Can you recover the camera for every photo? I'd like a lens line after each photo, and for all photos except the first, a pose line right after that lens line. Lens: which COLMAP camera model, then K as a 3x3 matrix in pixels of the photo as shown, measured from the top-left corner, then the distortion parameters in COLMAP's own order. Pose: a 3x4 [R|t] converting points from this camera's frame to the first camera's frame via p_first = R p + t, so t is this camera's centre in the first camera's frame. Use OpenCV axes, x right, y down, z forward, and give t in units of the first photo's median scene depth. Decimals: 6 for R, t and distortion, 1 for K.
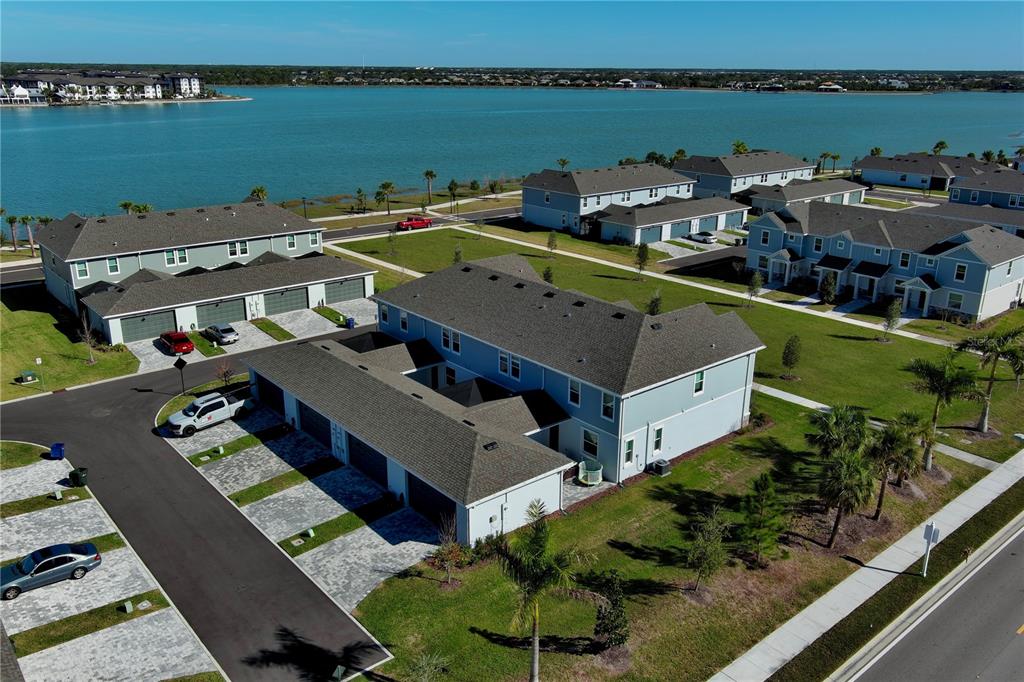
lens RADIAL K [[816.3, 0, 512.0], [0, 816.3, 341.0], [0, 0, 1]] dist [0.013700, -0.006552]
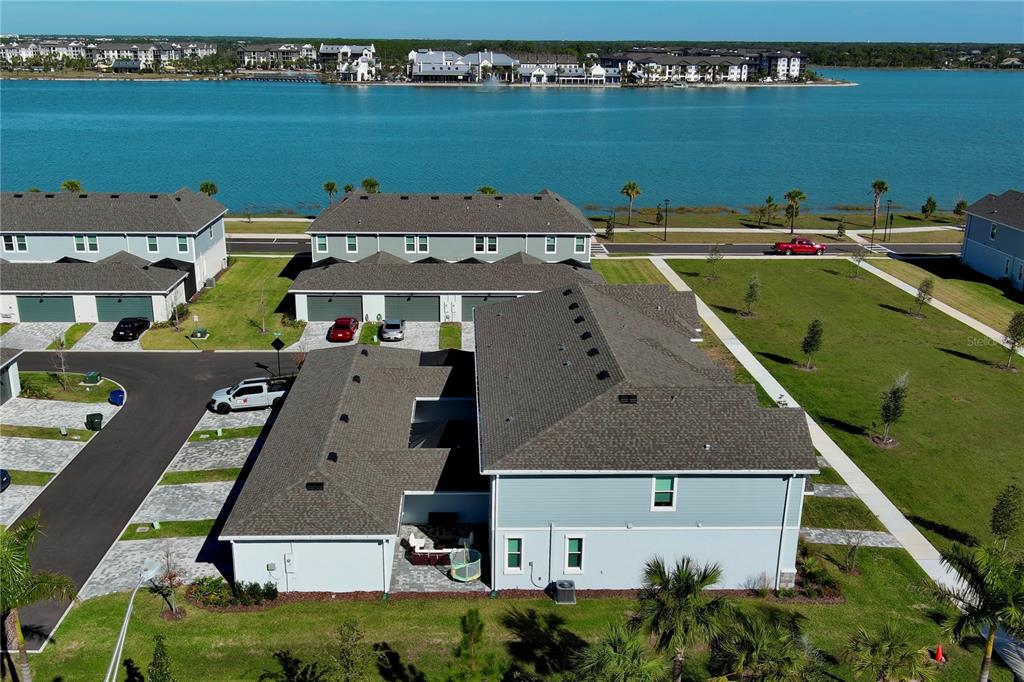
lens RADIAL K [[1035.7, 0, 488.7], [0, 1035.7, 344.5], [0, 0, 1]] dist [0.013314, 0.003765]
pose [[0.776600, 0.174952, -0.605214, 0.375136], [-0.200286, 0.979389, 0.026113, -0.038331], [0.597309, 0.100937, 0.795634, 0.132739]]
